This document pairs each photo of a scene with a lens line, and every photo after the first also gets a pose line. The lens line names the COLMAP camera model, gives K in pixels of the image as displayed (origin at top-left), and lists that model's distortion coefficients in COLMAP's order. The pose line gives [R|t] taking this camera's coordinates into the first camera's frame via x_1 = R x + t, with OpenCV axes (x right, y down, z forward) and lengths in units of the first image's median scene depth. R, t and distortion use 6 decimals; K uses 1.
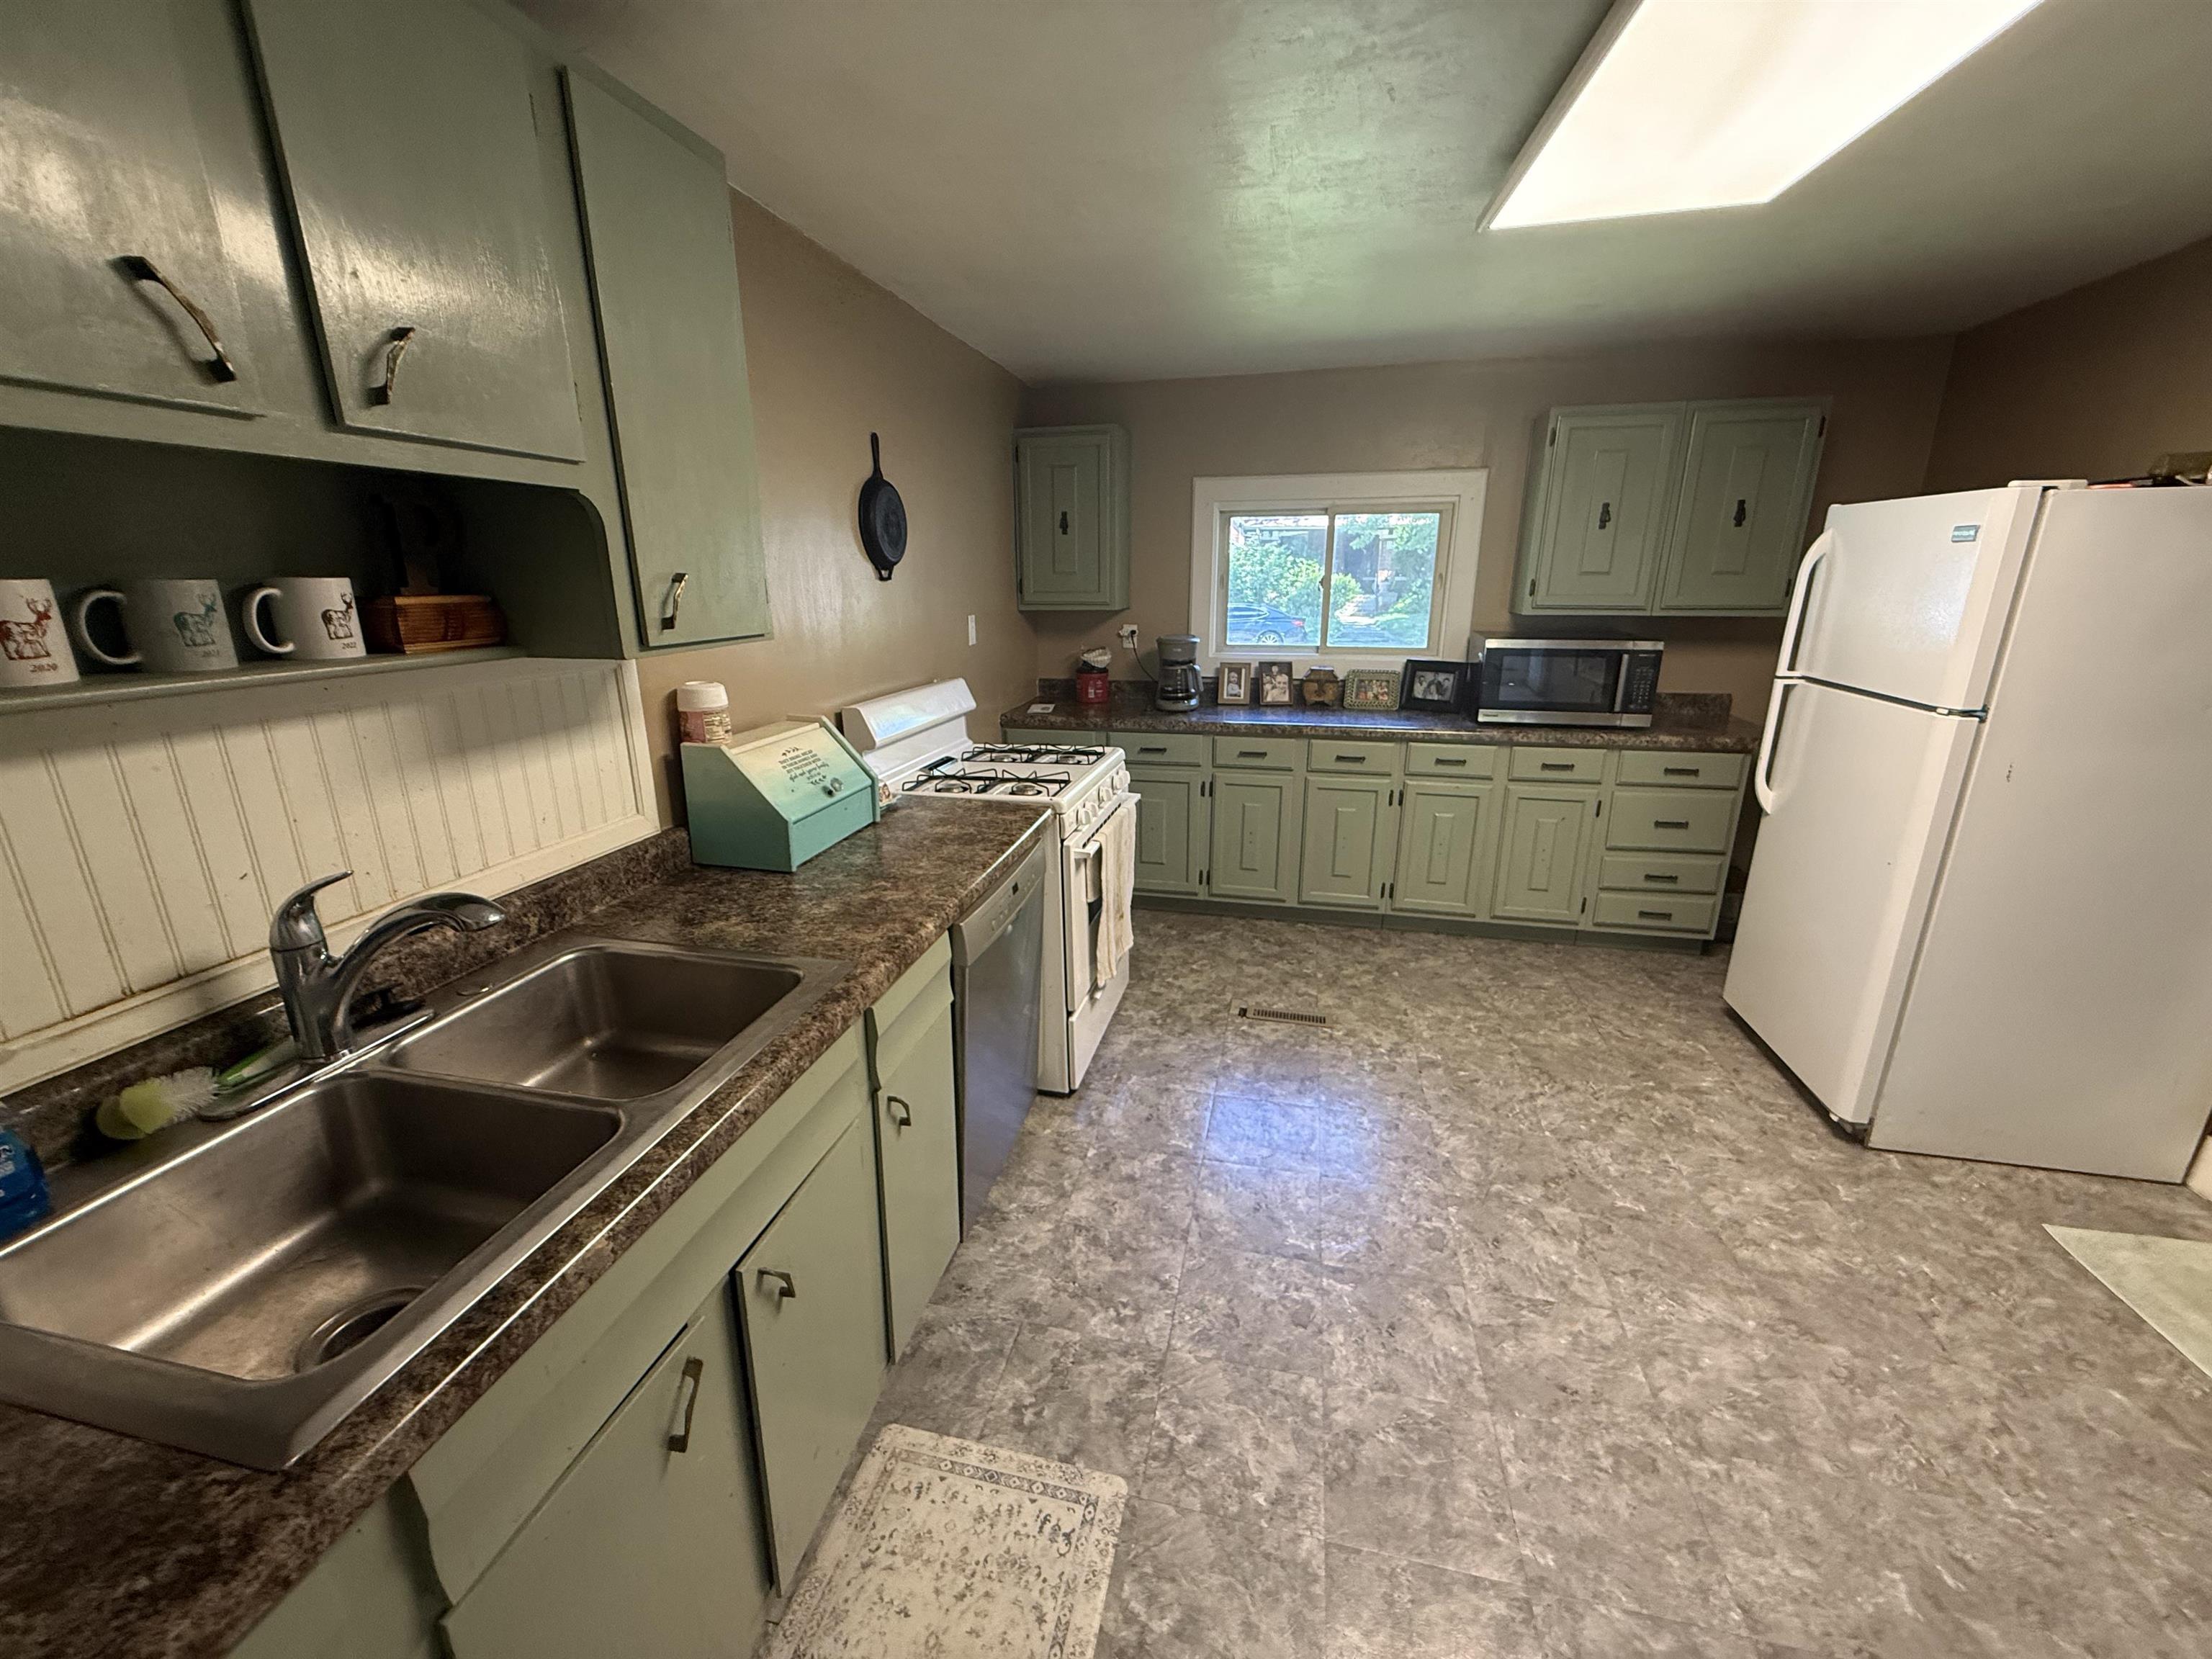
lens RADIAL K [[880.5, 0, 1107.1], [0, 880.5, 826.9], [0, 0, 1]] dist [-0.000175, 0.000112]
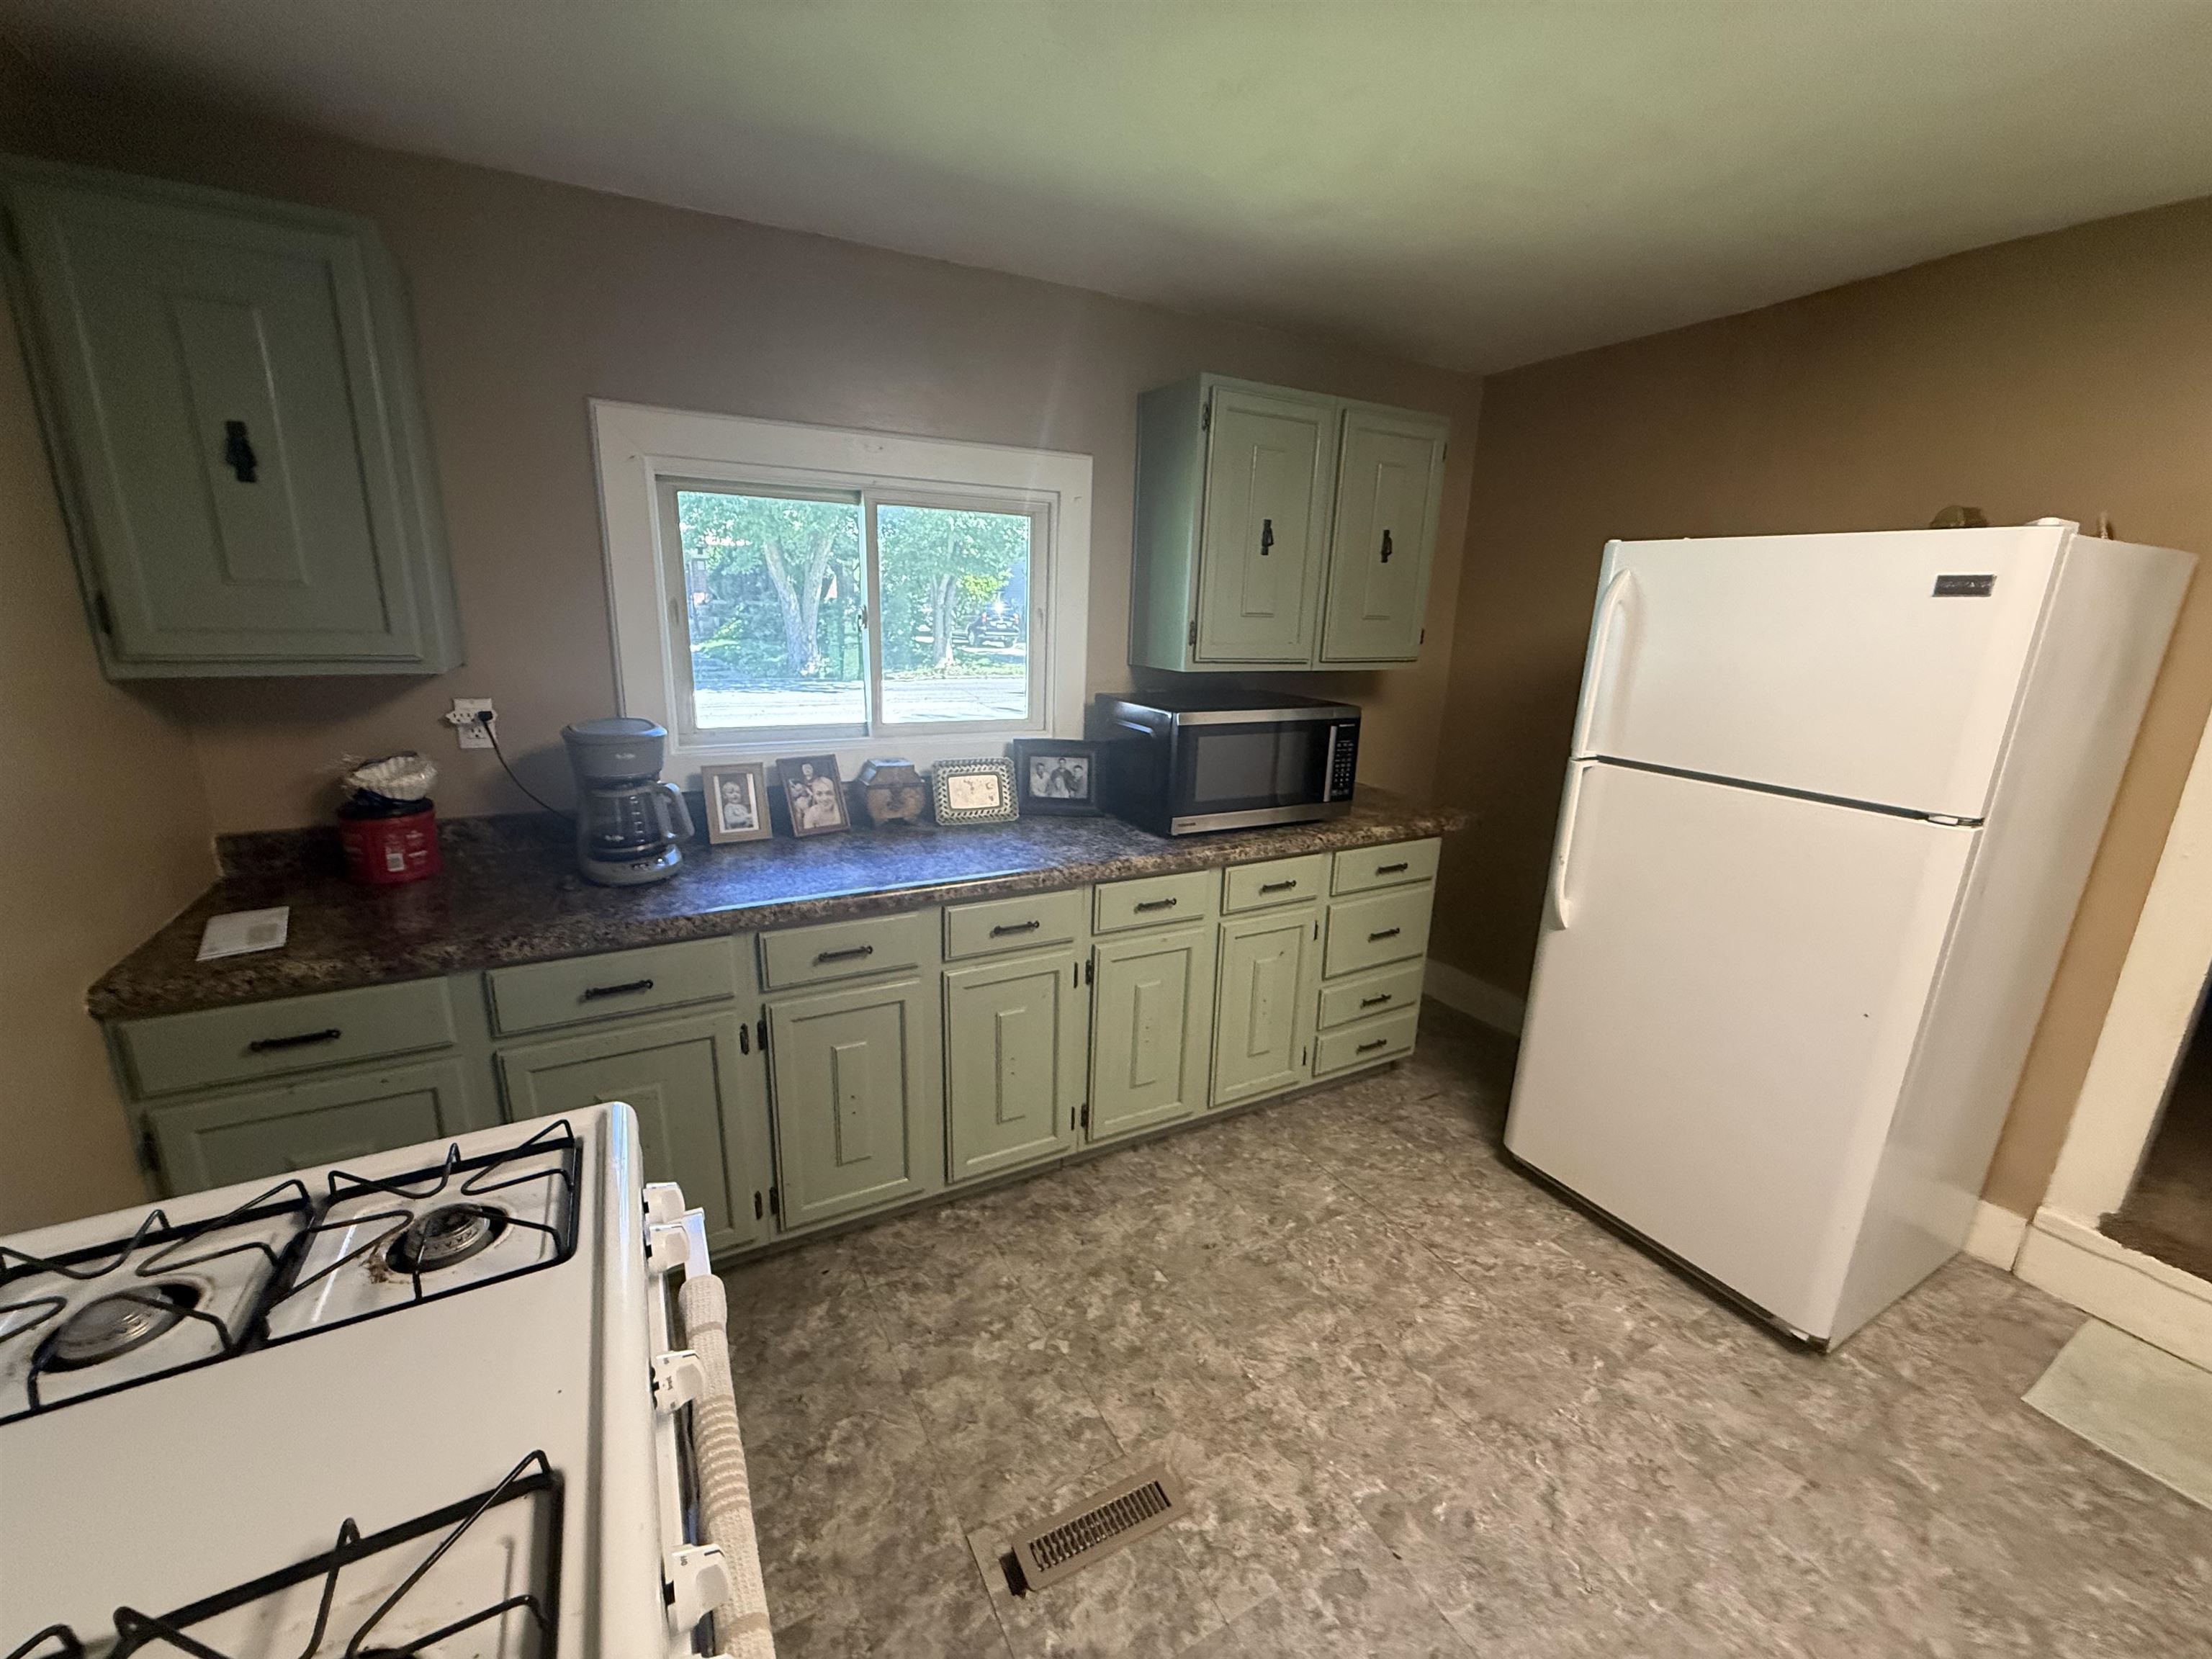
lens RADIAL K [[880.5, 0, 1105.3], [0, 880.5, 832.4], [0, 0, 1]] dist [-0.000175, 0.000112]
pose [[0.746375, -0.141339, 0.650344, -0.042141], [0.154012, 0.987345, 0.037825, -0.146249], [-0.647460, 0.071929, 0.758698, 0.504206]]
